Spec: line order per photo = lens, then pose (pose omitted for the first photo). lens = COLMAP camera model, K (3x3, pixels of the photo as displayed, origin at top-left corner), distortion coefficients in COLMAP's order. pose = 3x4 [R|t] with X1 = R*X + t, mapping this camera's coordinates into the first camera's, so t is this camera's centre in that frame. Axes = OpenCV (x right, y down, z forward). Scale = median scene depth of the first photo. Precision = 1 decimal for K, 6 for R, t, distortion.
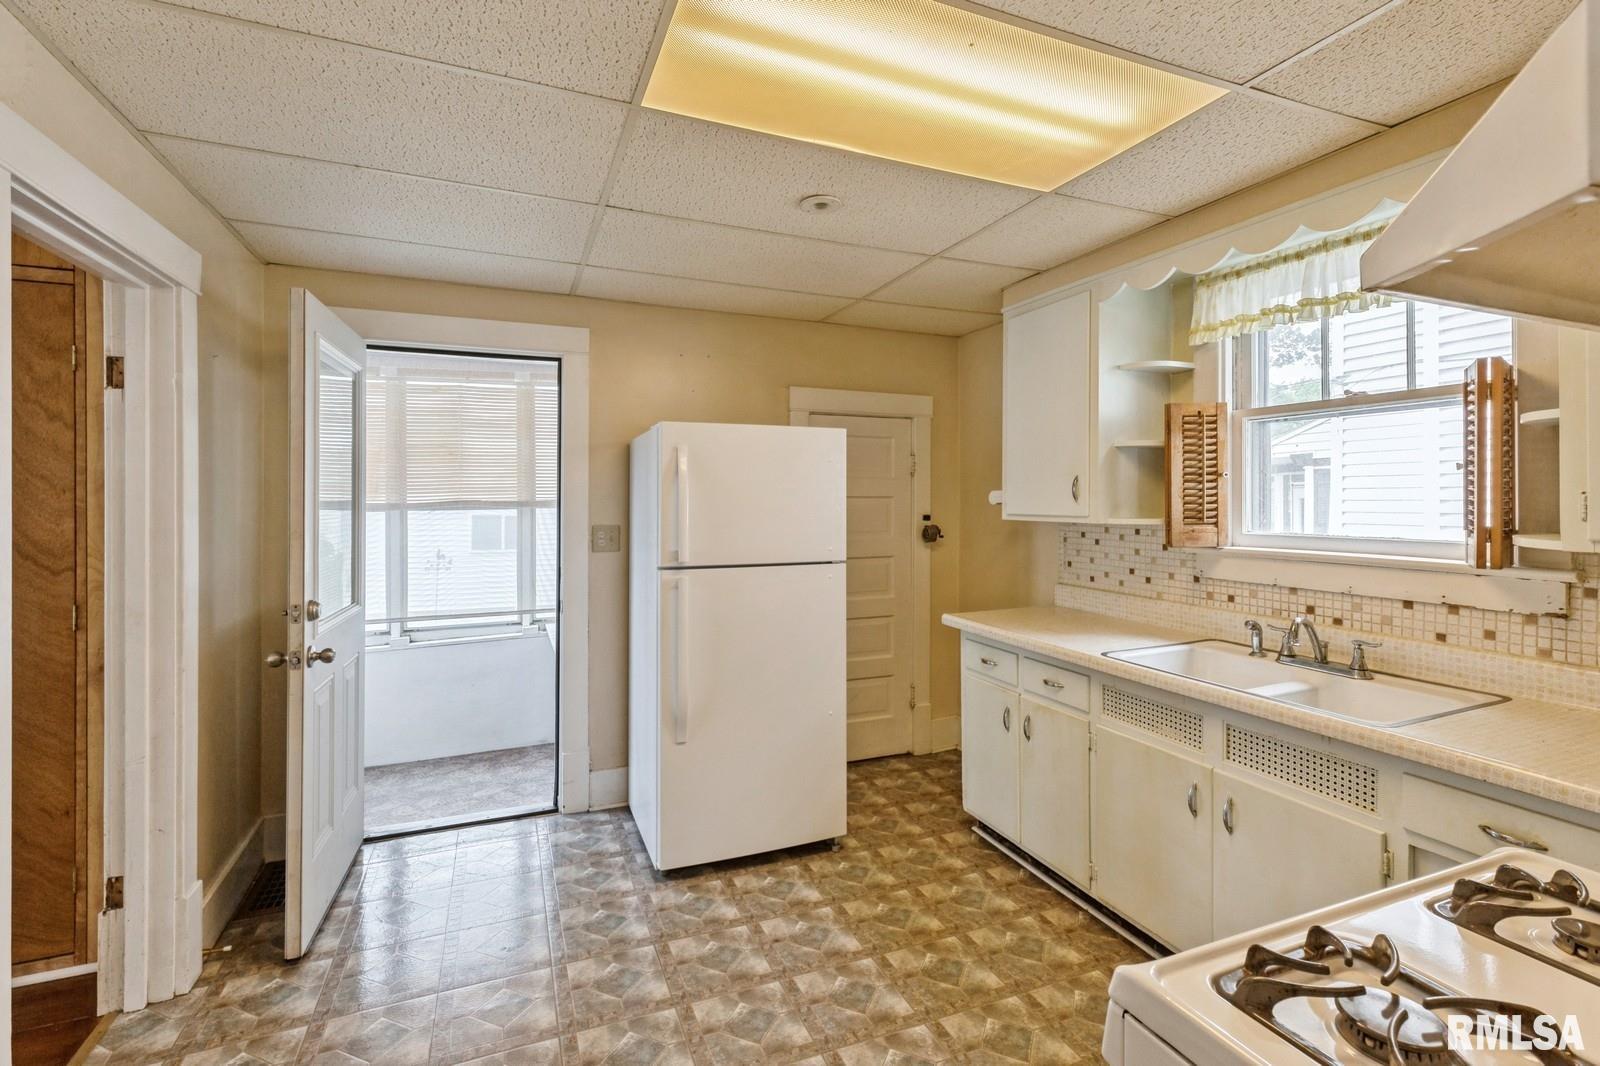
lens RADIAL K [[724.0, 0, 802.5], [0, 724.0, 496.9], [0, 0, 1]] dist [-0.004051, -0.000434]
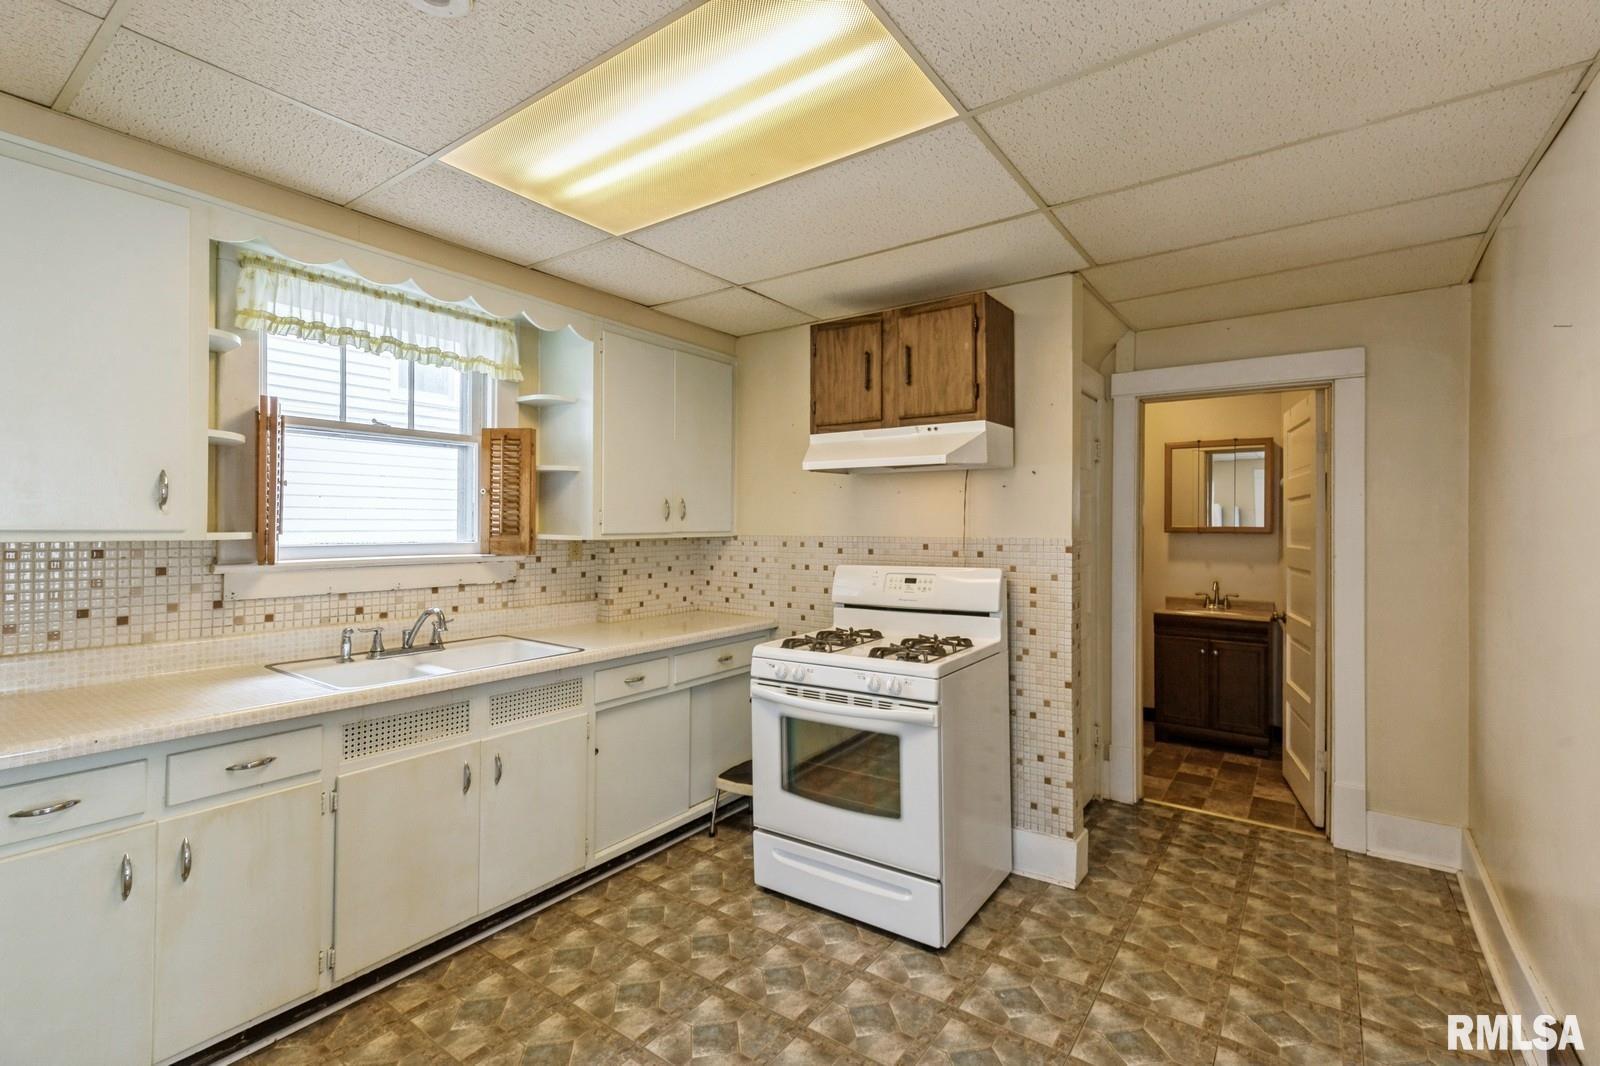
lens RADIAL K [[721.3, 0, 797.7], [0, 721.3, 524.6], [0, 0, 1]] dist [-0.002305, -0.000022]
pose [[-0.518276, -0.001735, 0.855211, -0.590805], [-0.005839, 0.999982, -0.001510, 0.021689], [-0.855193, -0.005776, -0.518277, 0.990904]]
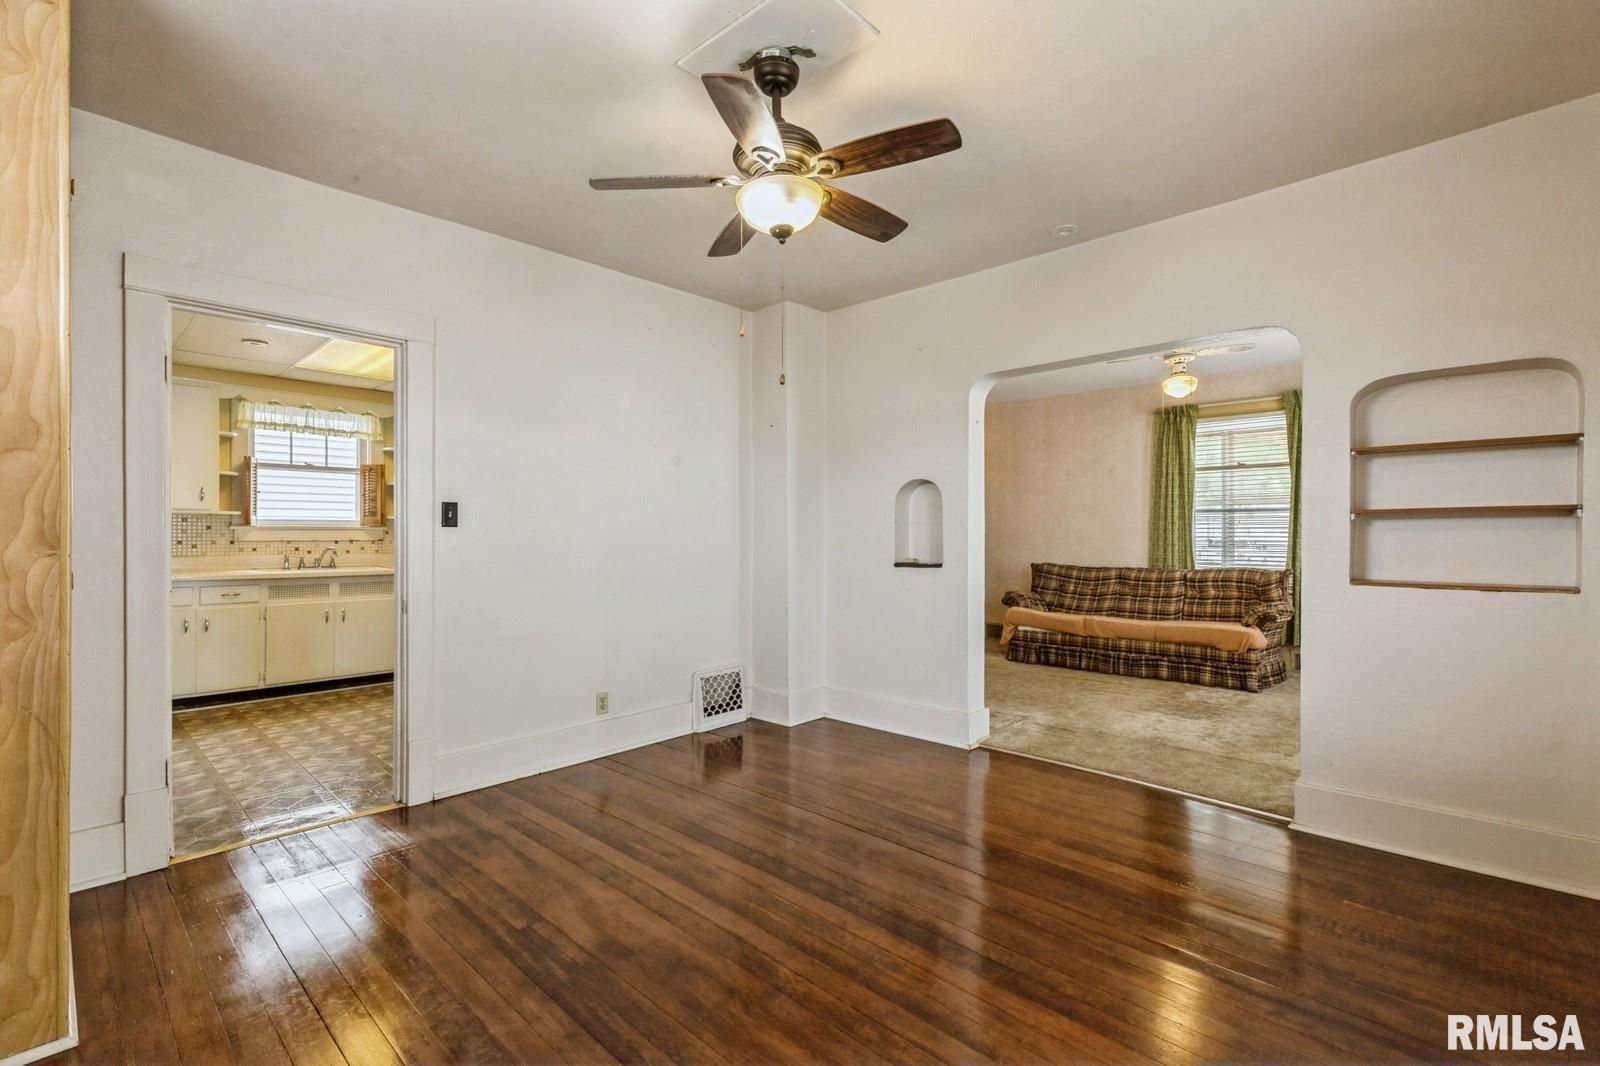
lens RADIAL K [[713.2, 0, 800.0], [0, 713.2, 533.0], [0, 0, 1]] dist [-0.012497, -0.000330]
pose [[-0.408911, 0.002651, 0.912570, -2.177235], [-0.001667, 0.999992, -0.003652, 0.106714], [-0.912573, -0.003015, -0.408904, 0.421242]]
